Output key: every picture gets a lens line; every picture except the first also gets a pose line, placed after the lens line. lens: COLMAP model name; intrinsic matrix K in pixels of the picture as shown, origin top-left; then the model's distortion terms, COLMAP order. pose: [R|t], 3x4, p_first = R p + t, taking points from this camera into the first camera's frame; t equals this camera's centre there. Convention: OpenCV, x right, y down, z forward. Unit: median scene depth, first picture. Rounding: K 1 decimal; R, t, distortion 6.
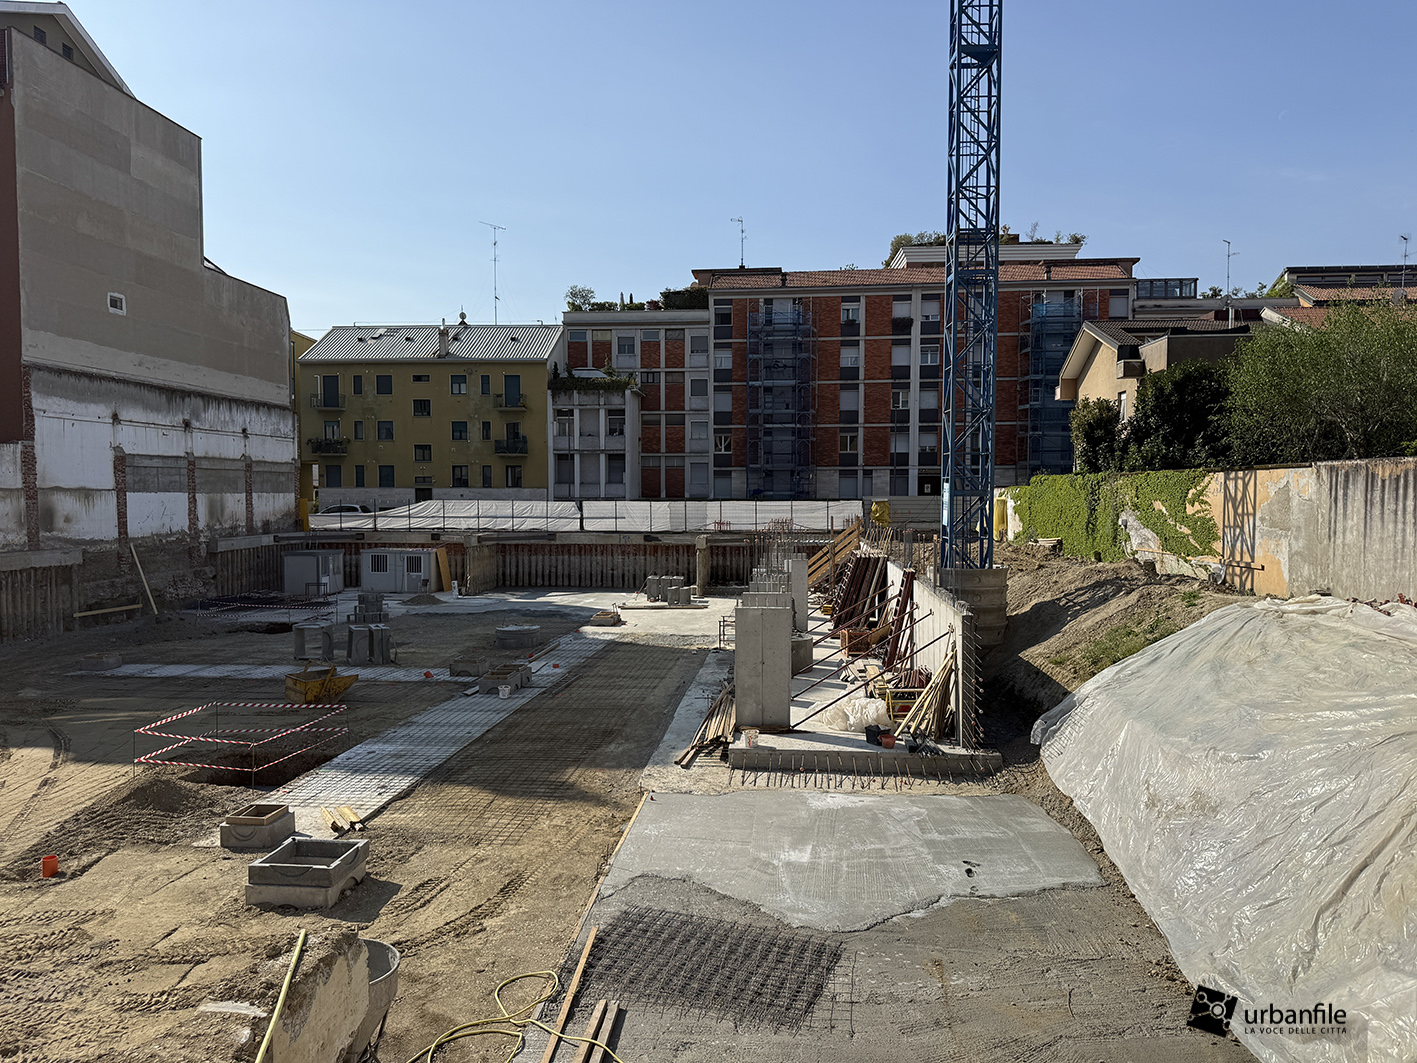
lens RADIAL K [[988.5, 0, 708.5], [0, 988.5, 531.5], [0, 0, 1]] dist [0.116211, -0.179160]
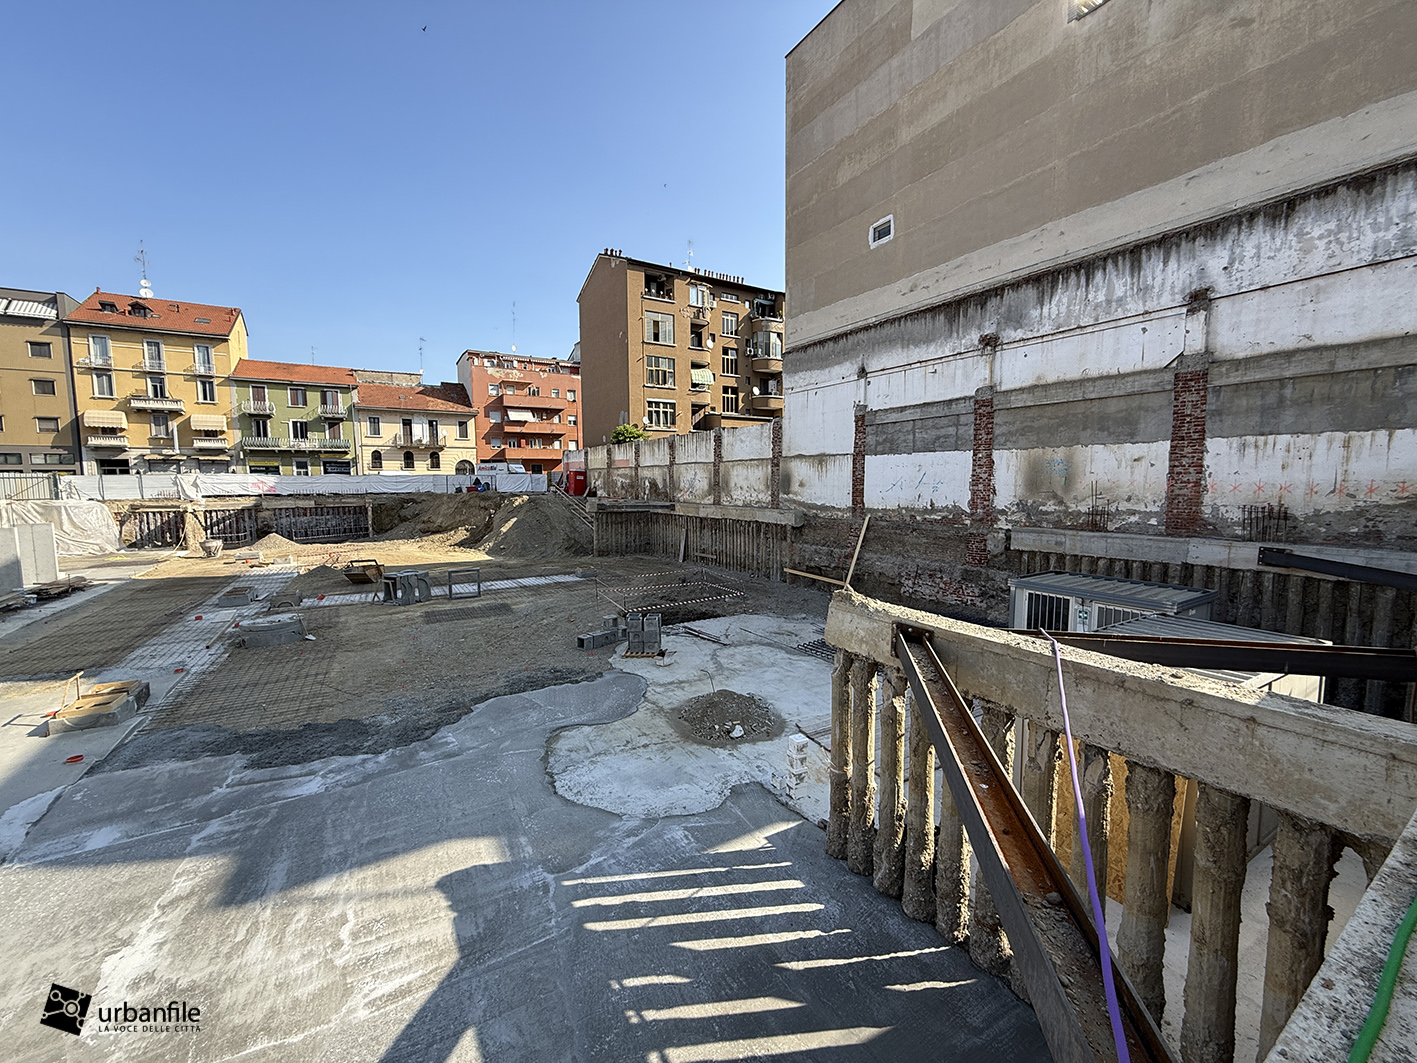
lens RADIAL K [[564.4, 0, 708.5], [0, 564.4, 531.5], [0, 0, 1]] dist [-0.003162, -0.000622]
pose [[-0.796528, 0.061688, -0.601446, -0.165441], [-0.014772, 0.992499, 0.121360, -0.030334], [0.604421, 0.105551, -0.789642, 1.276651]]
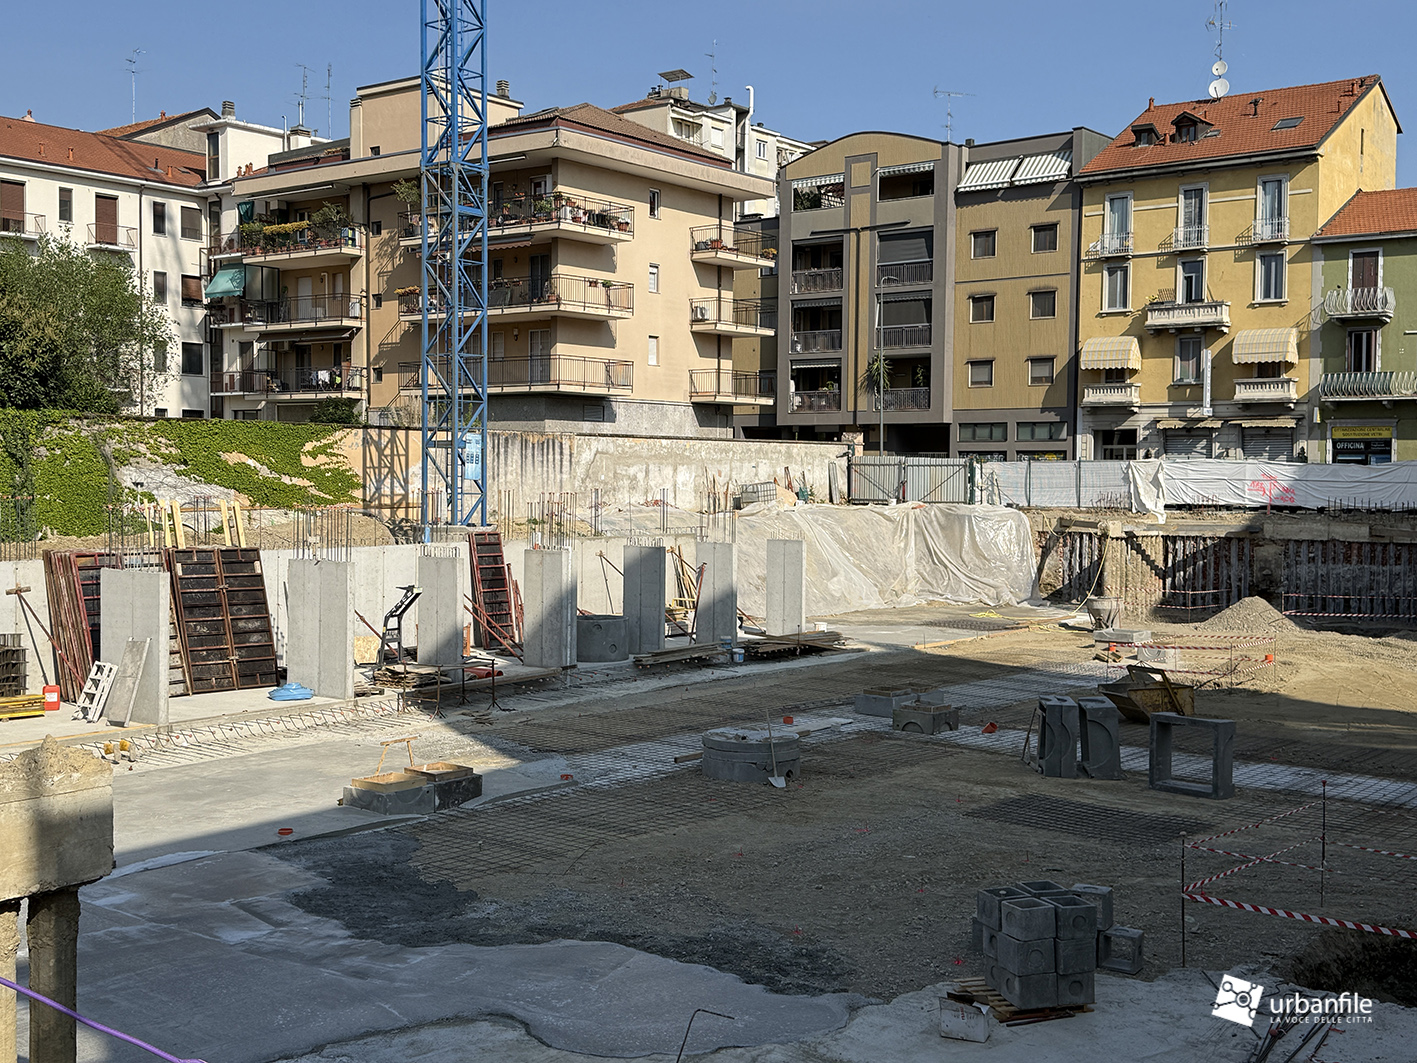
lens RADIAL K [[1611.7, 0, 695.2], [0, 1611.7, 520.2], [0, 0, 1]] dist [0.204797, -0.448050]
pose [[-0.832895, -0.023582, 0.552929, -0.467812], [0.012812, 0.998002, 0.061864, -0.036216], [-0.553283, 0.058611, -0.830929, 1.303950]]
